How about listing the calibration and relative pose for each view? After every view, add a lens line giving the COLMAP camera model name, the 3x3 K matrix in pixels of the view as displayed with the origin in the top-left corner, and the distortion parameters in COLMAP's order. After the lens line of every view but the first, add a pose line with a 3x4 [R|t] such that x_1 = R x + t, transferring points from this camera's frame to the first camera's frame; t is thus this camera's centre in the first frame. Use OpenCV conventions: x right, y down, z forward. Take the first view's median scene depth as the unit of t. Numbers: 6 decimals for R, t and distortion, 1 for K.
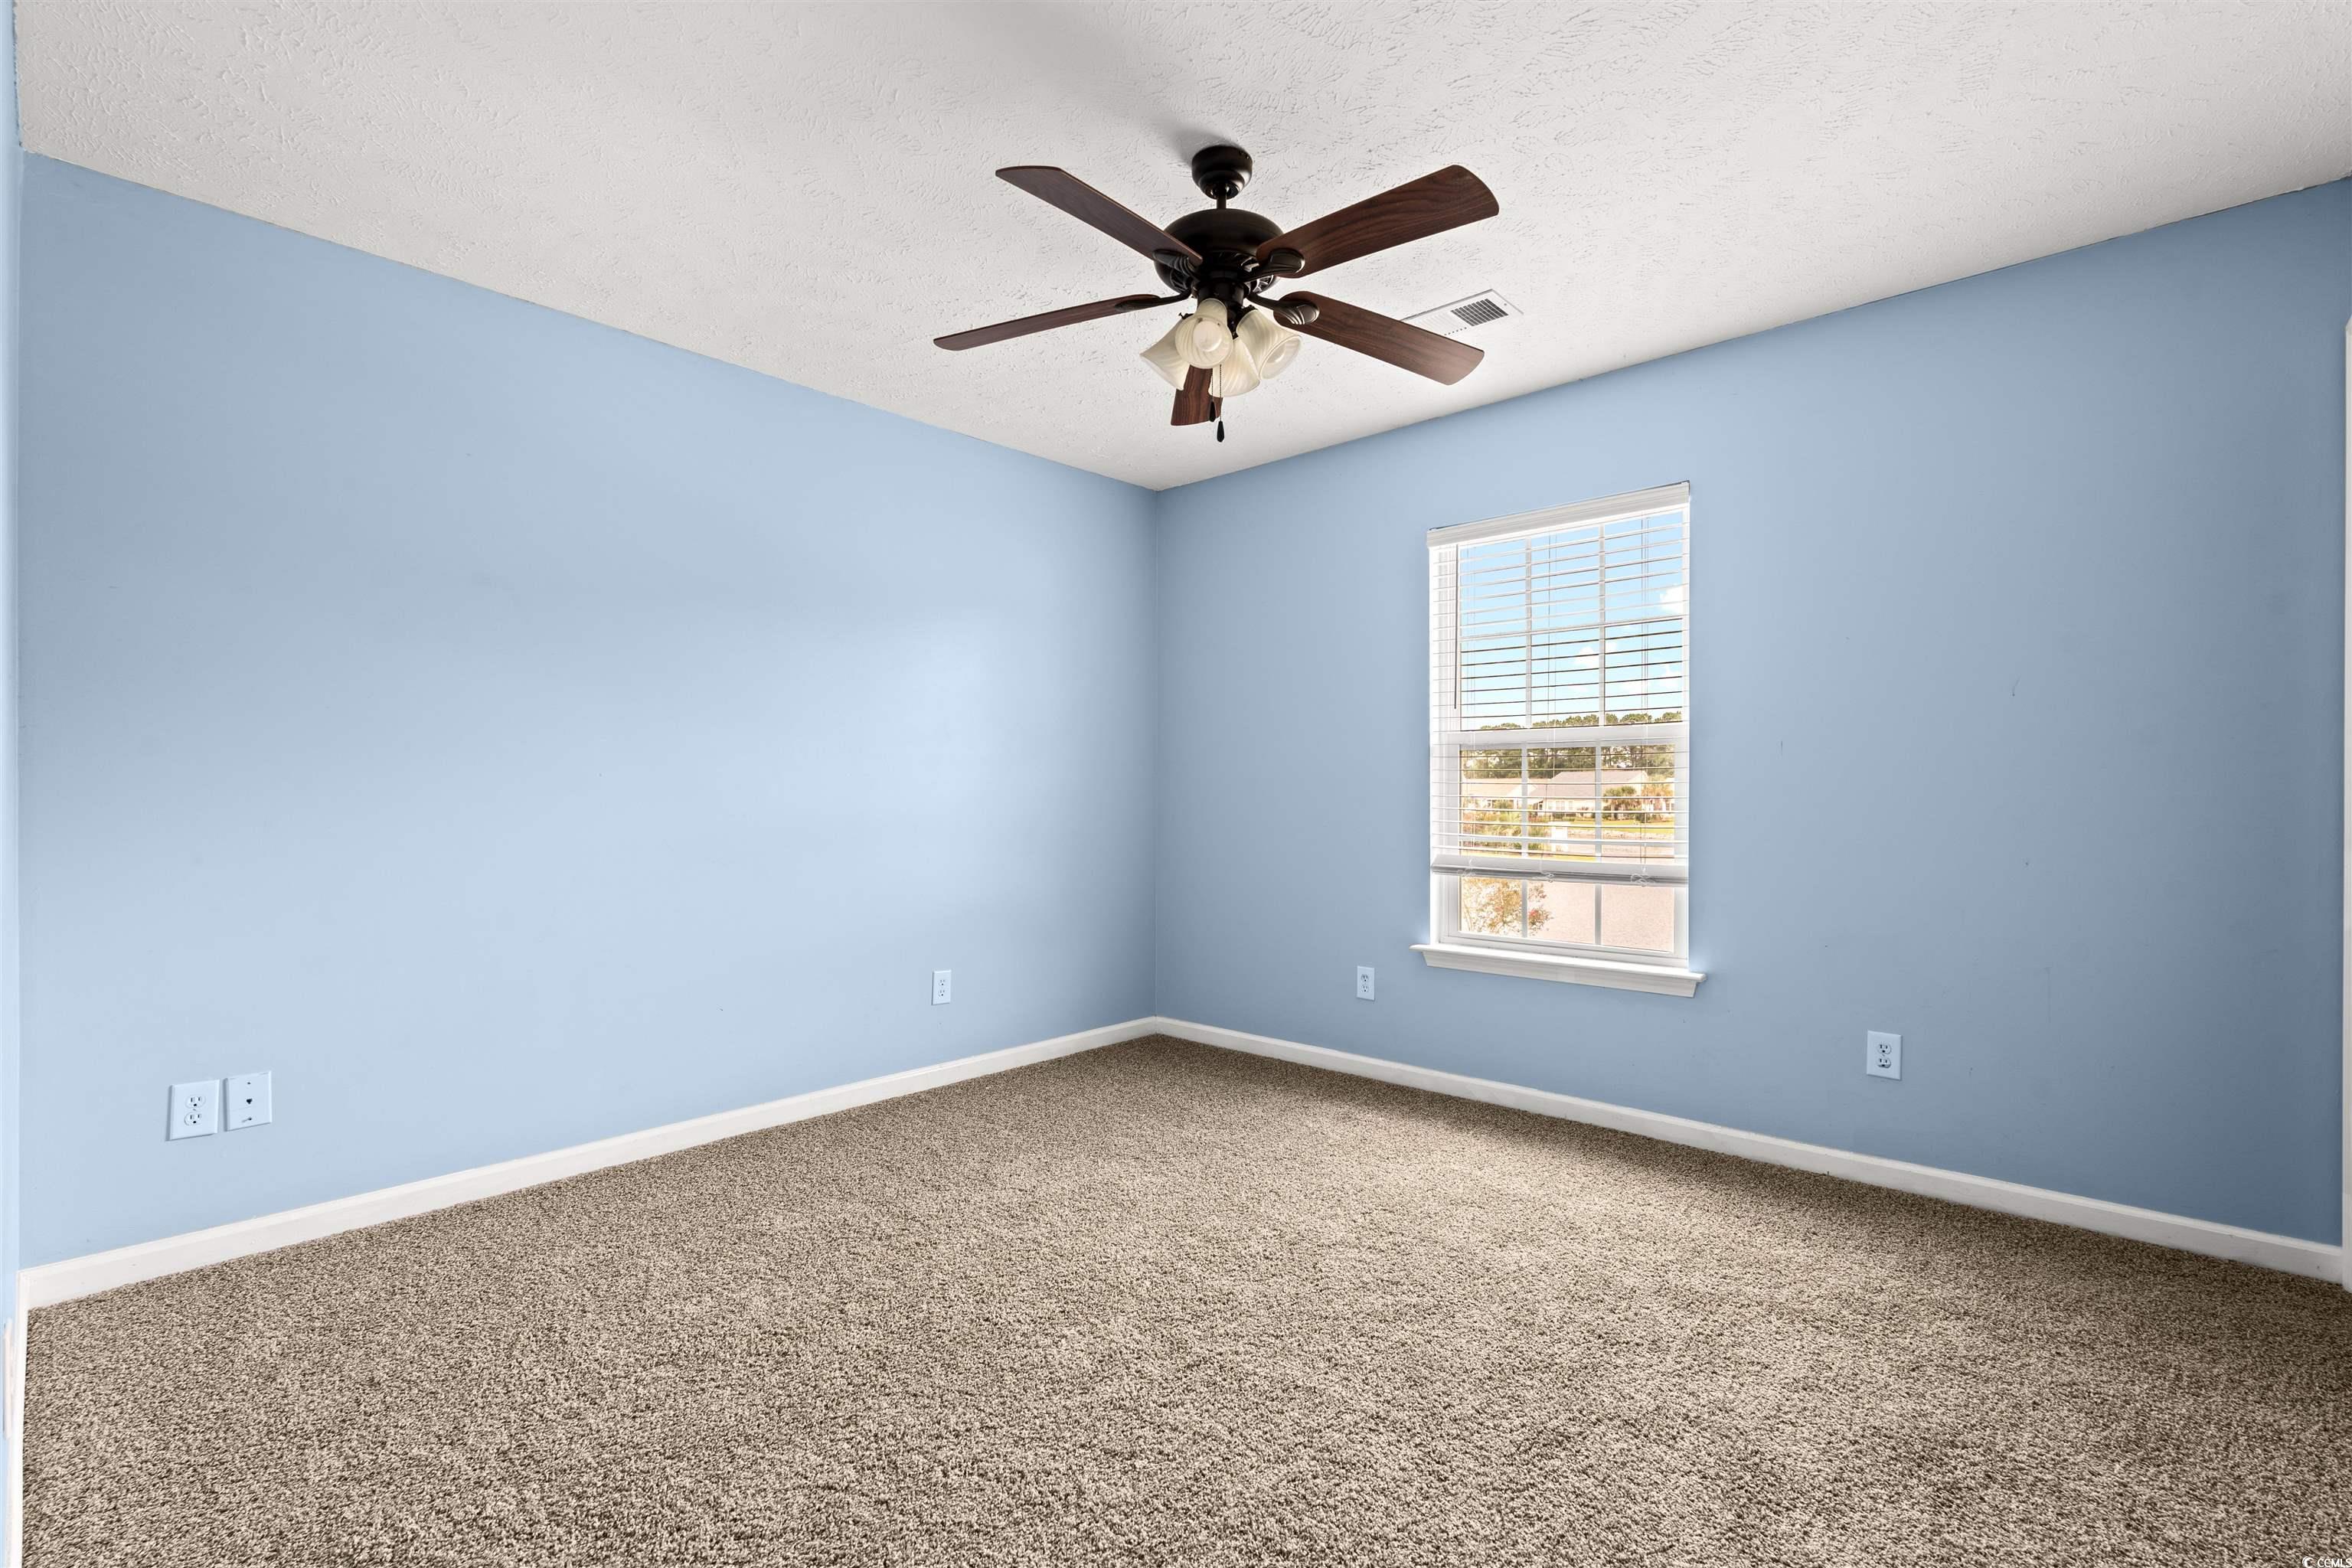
lens RADIAL K [[1050.4, 0, 1170.3], [0, 1050.4, 784.6], [0, 0, 1]] dist [0.000261, 0.000019]
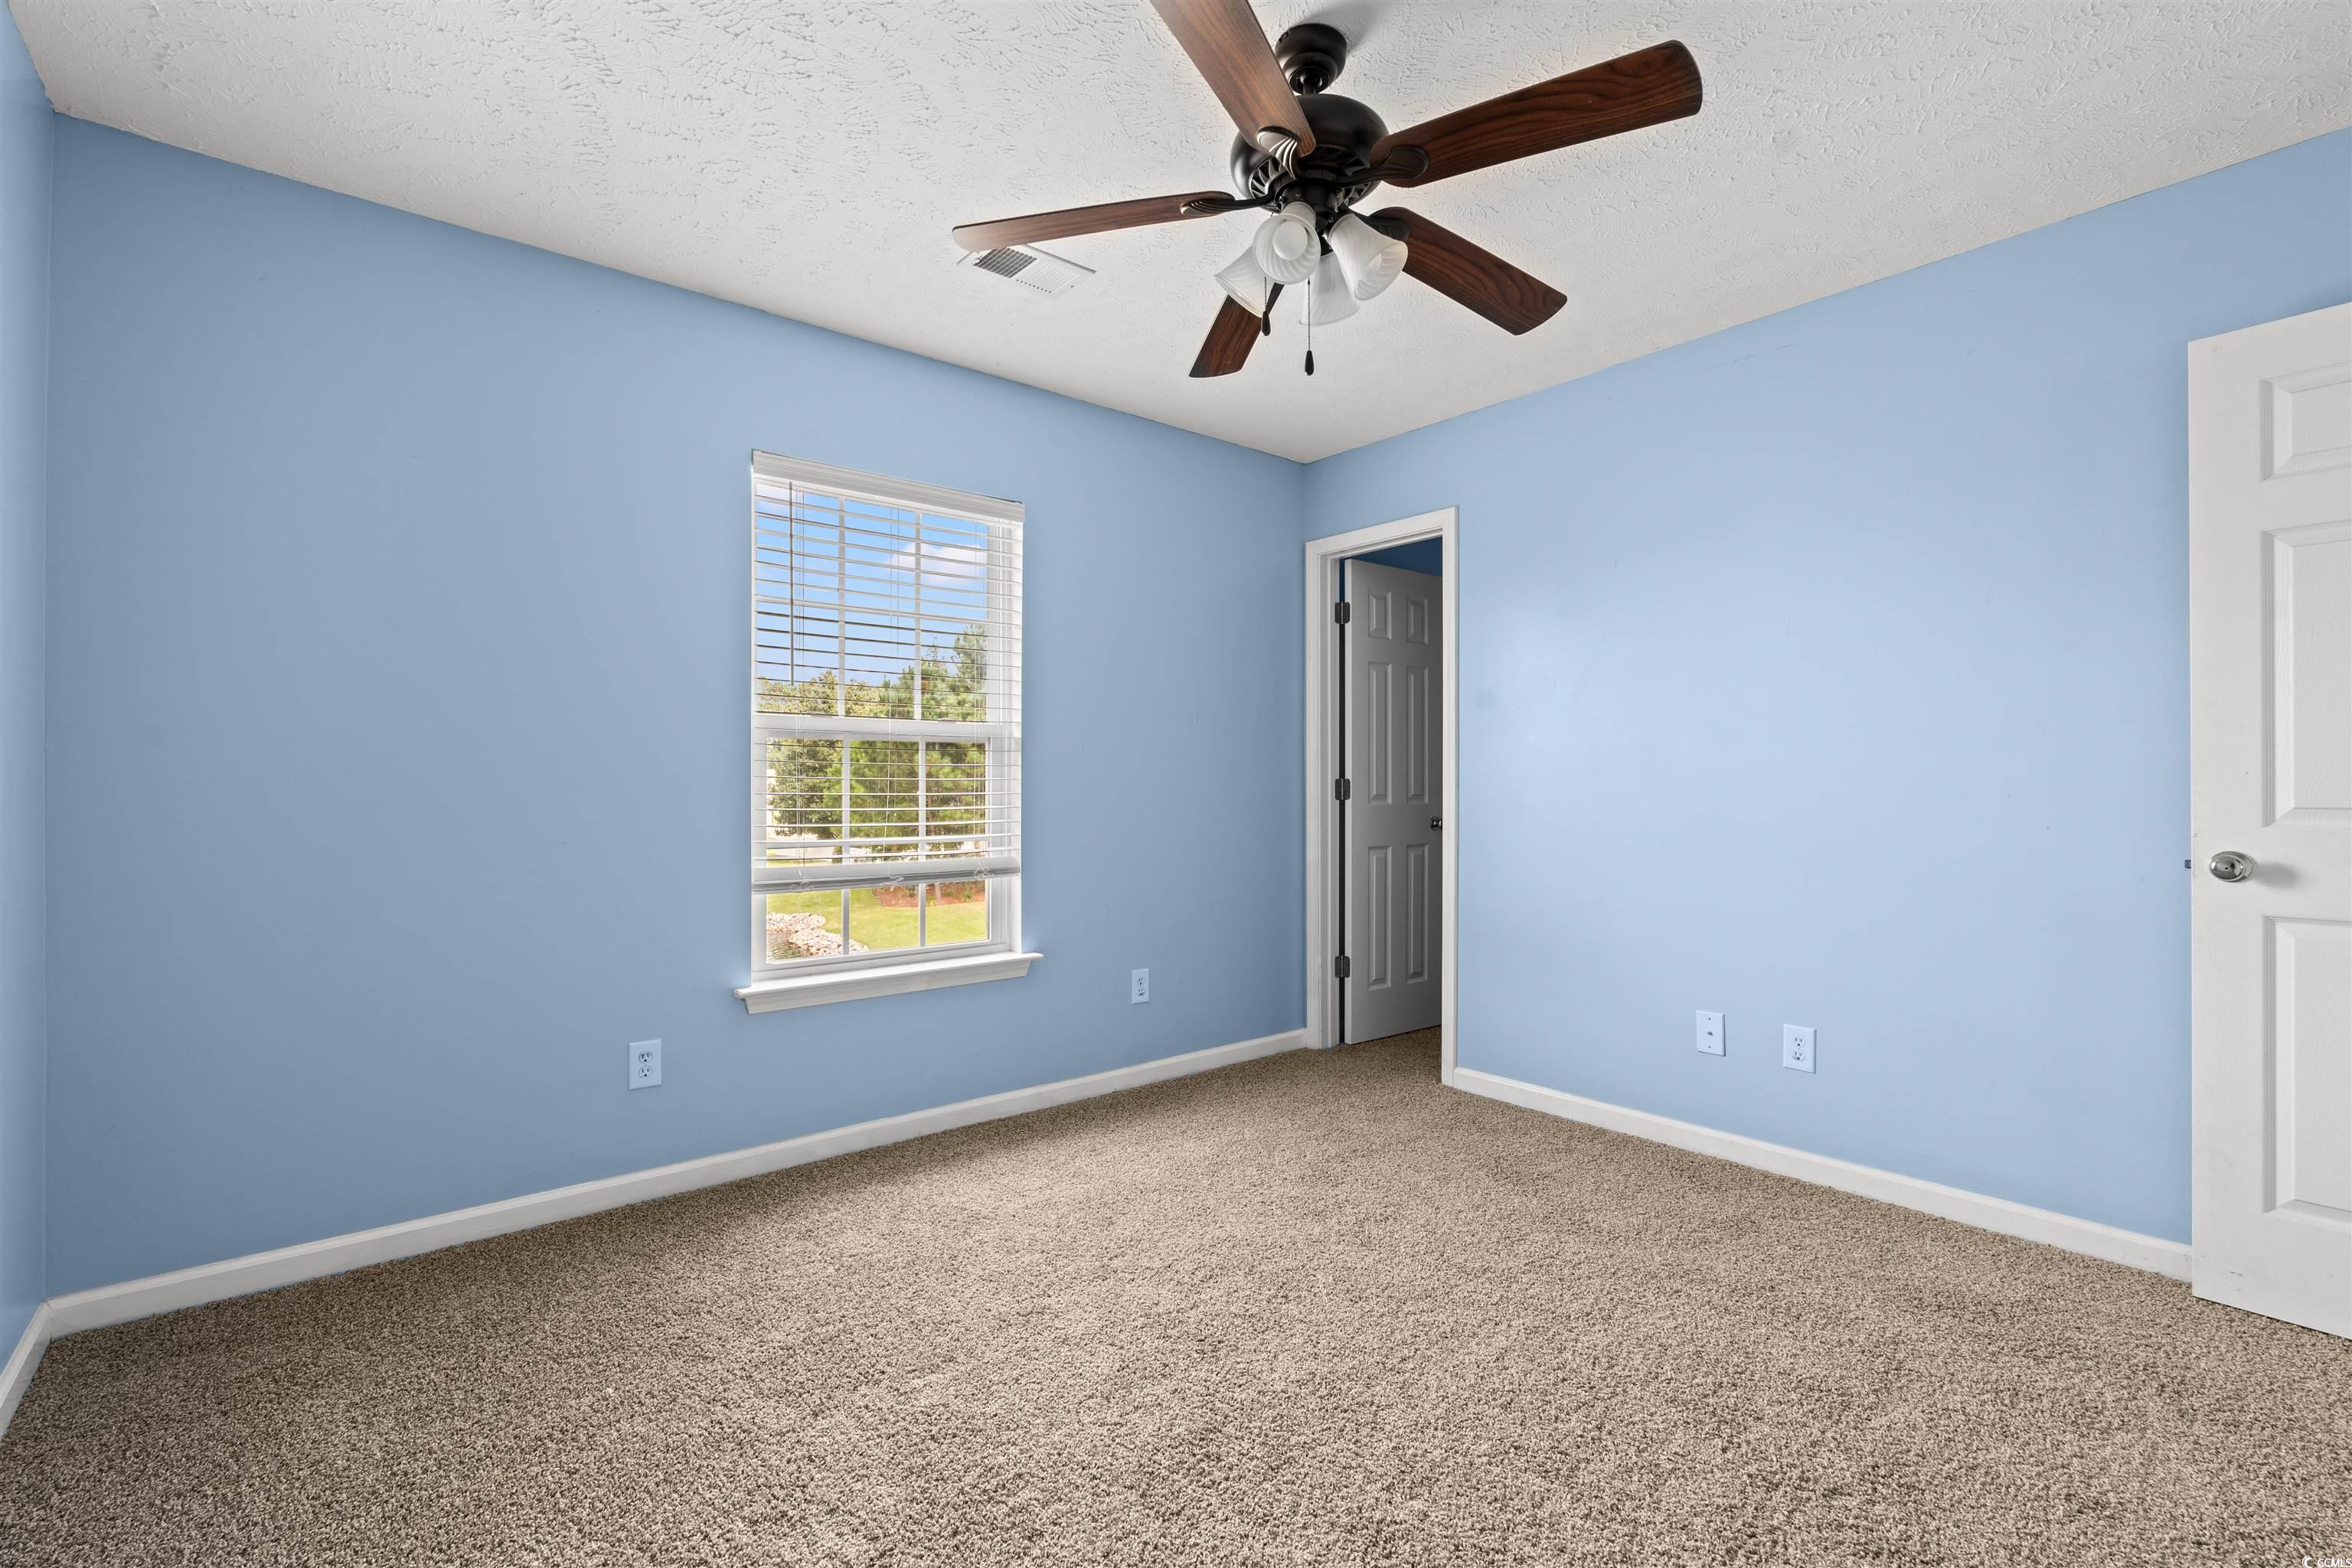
lens RADIAL K [[1050.4, 0, 1174.8], [0, 1050.4, 790.1], [0, 0, 1]] dist [0.000261, 0.000019]
pose [[0.116346, 0.002778, 0.993205, -0.563915], [-0.007899, 0.999967, -0.001872, 0.008843], [-0.993177, -0.007627, 0.116364, 0.705620]]
